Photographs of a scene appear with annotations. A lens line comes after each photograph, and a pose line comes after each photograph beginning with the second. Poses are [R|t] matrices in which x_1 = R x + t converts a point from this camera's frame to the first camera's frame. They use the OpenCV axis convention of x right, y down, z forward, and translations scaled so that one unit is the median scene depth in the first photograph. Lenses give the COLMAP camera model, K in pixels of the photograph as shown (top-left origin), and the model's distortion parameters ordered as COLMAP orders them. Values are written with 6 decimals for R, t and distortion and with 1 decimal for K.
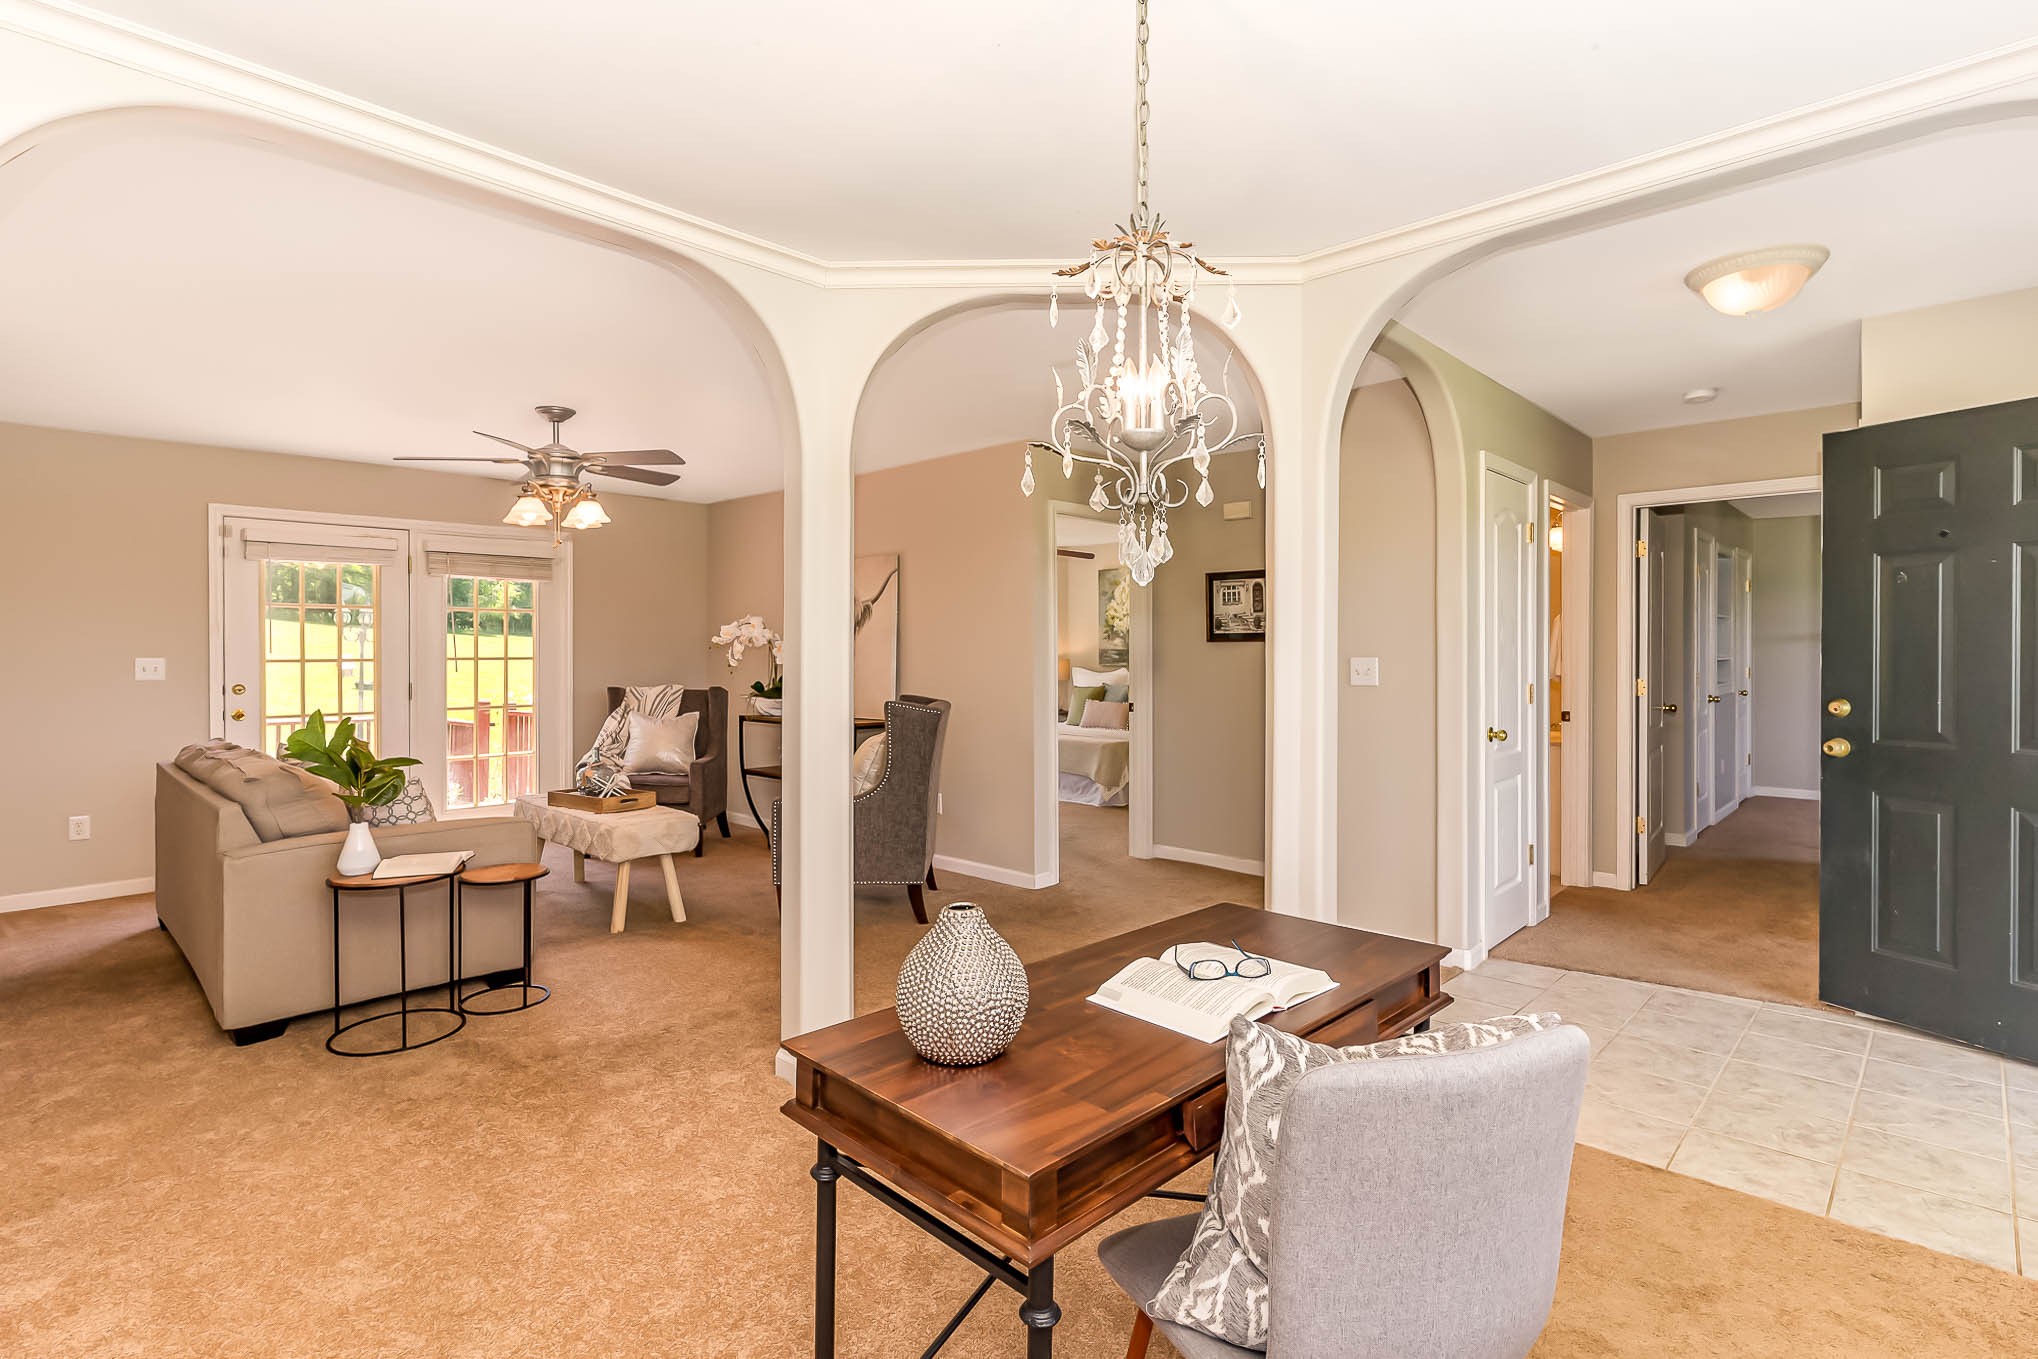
lens RADIAL K [[976.6, 0, 1021.7], [0, 976.6, 659.9], [0, 0, 1]] dist [-0.000216, -0.000075]
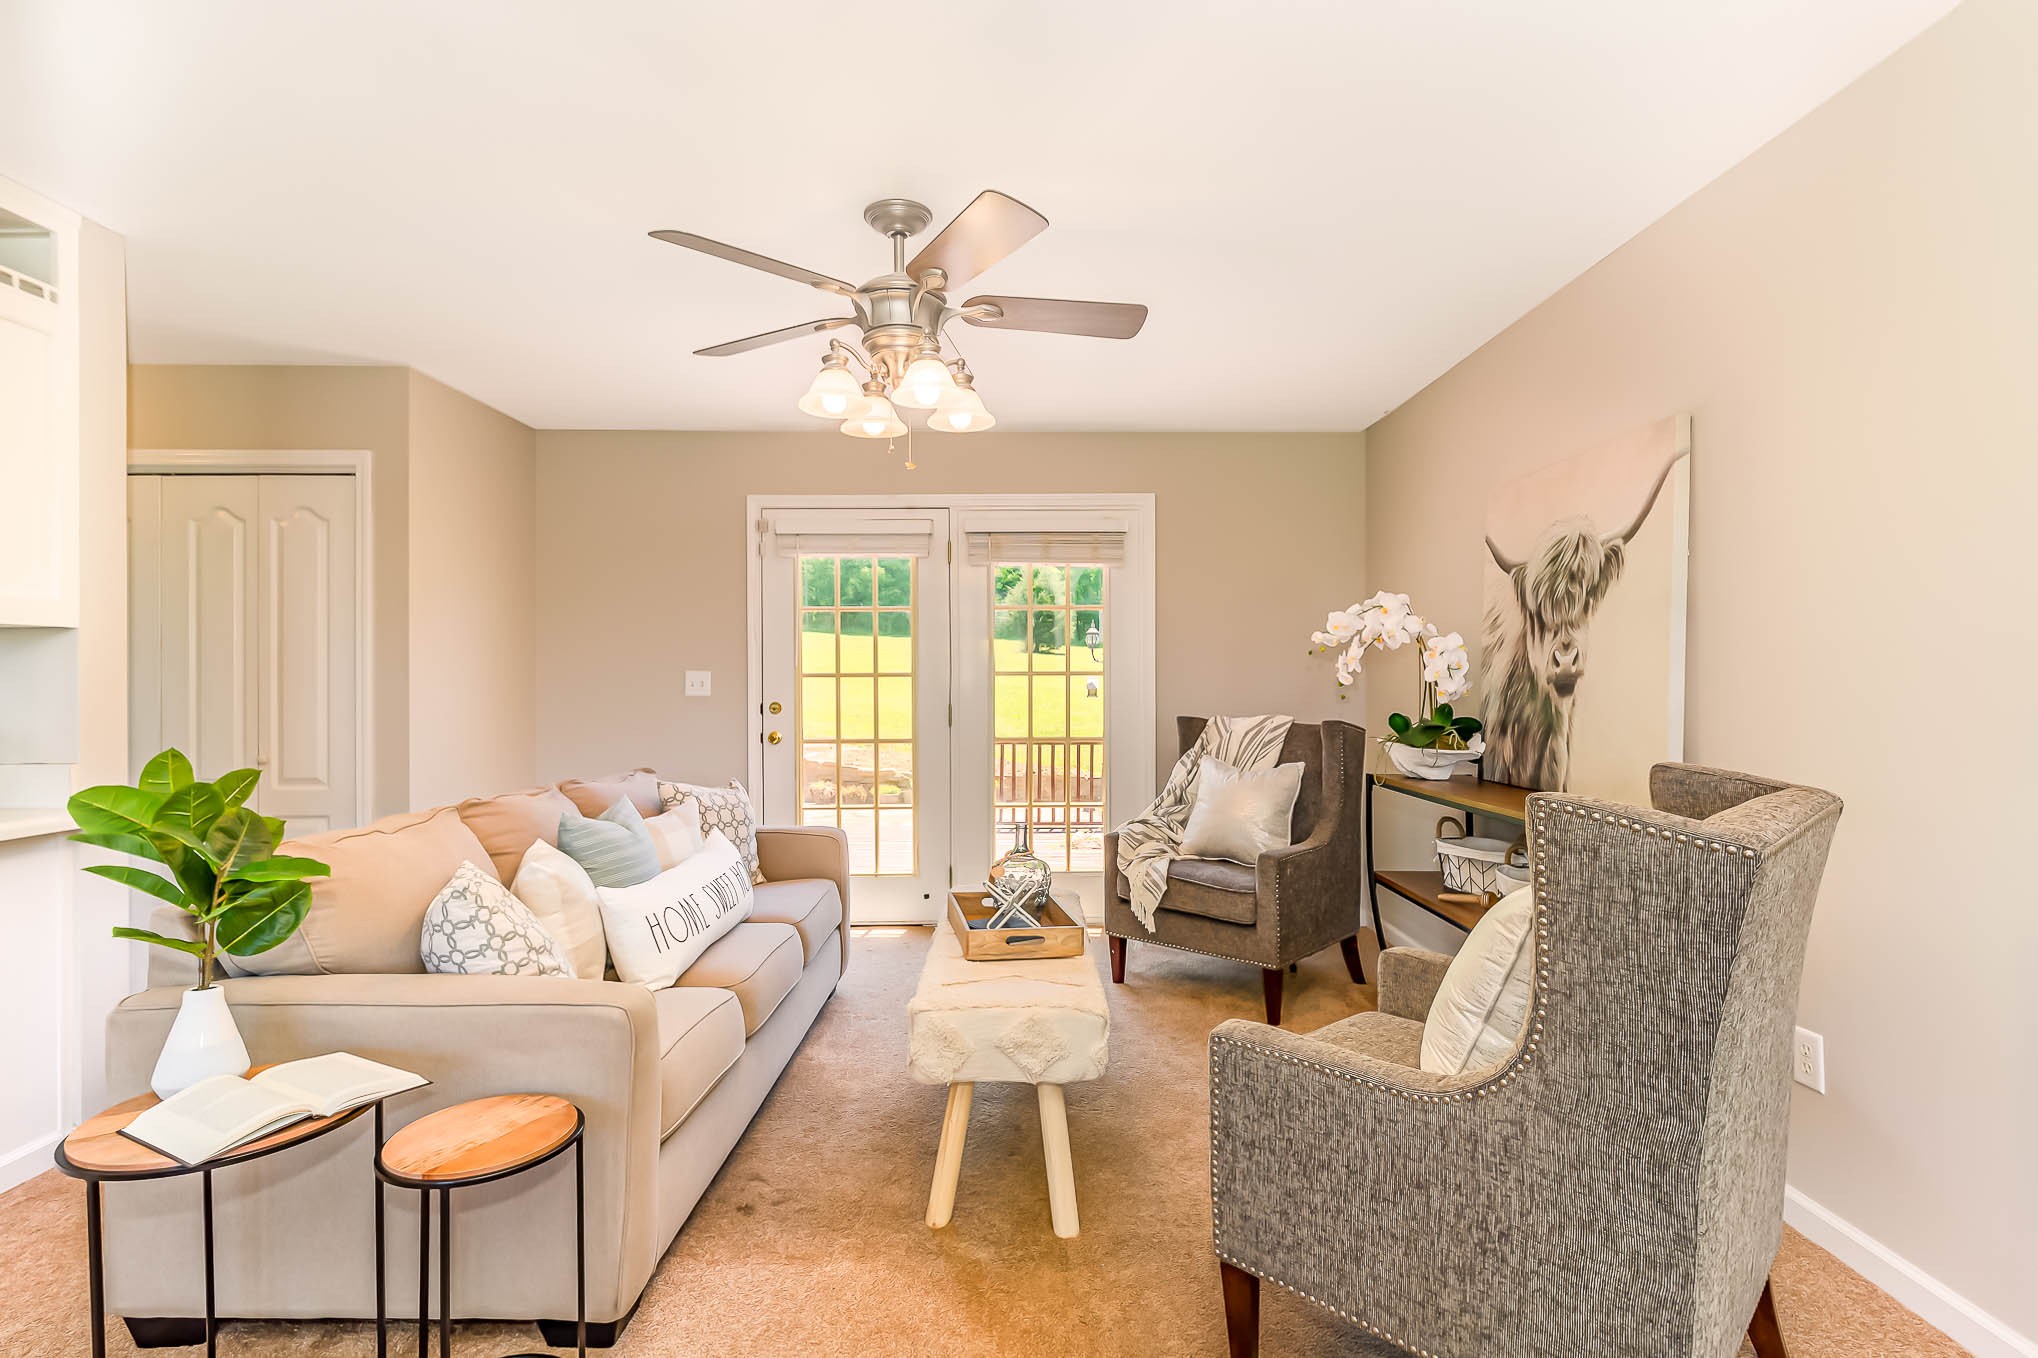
lens RADIAL K [[971.3, 0, 1025.5], [0, 971.3, 673.9], [0, 0, 1]] dist [-0.000135, 0.000212]
pose [[0.688663, -0.004680, -0.725067, -0.022259], [-0.004334, 0.999935, -0.010571, 0.007130], [0.725069, 0.010422, 0.688597, 0.496987]]
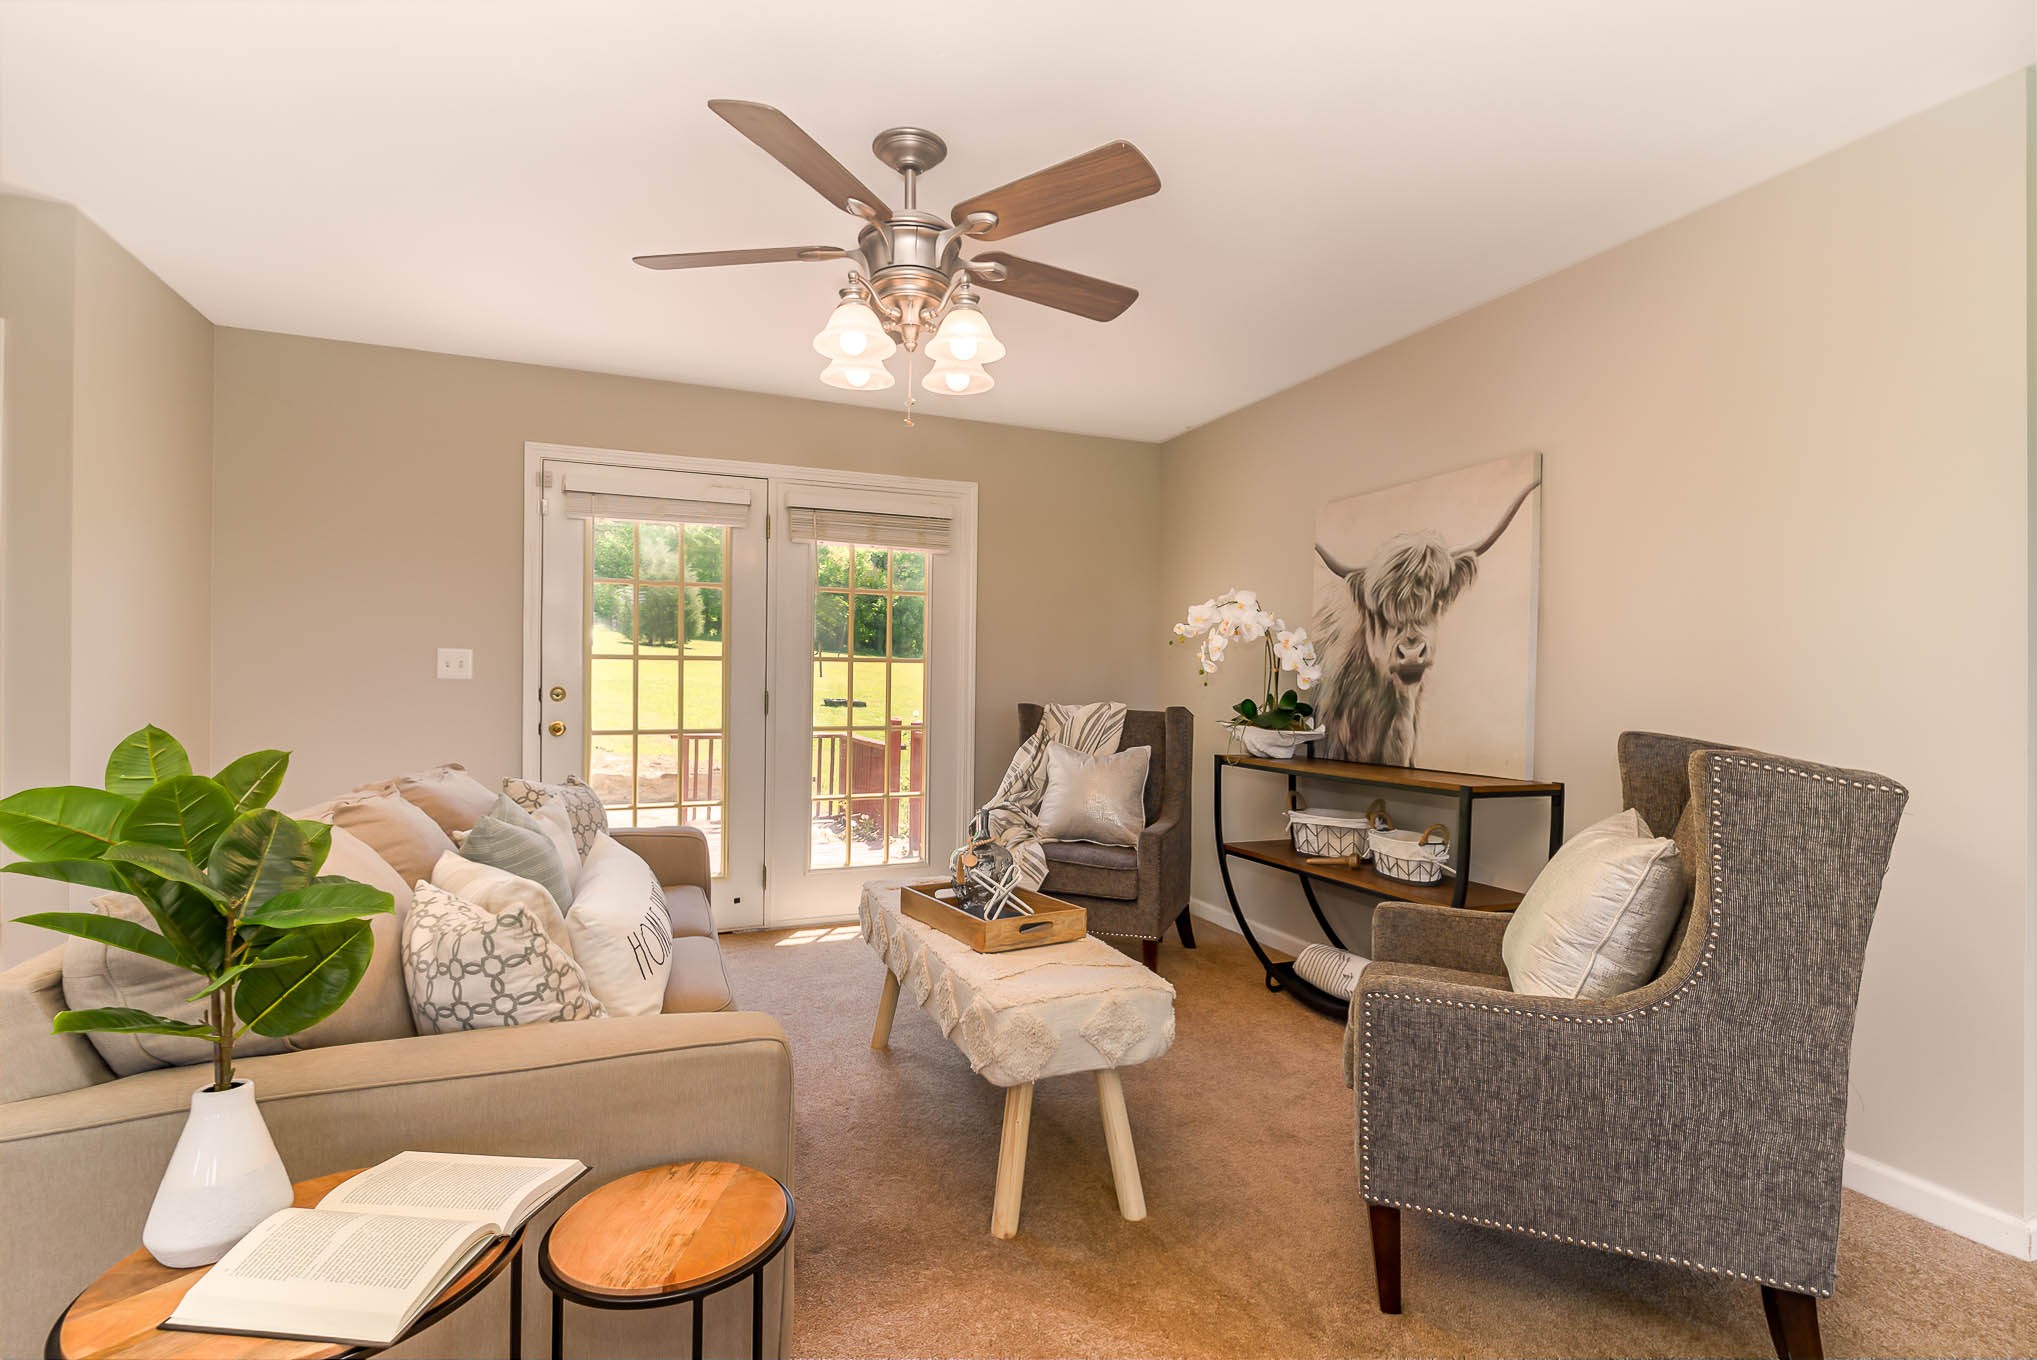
lens RADIAL K [[955.8, 0, 1018.5], [0, 955.8, 680.0], [0, 0, 1]] dist [-0.000023, -0.000330]
pose [[0.910498, 0.011160, -0.413364, -0.161388], [-0.015002, 0.999869, -0.006051, 0.016469], [0.413242, 0.011711, 0.910546, 0.423770]]
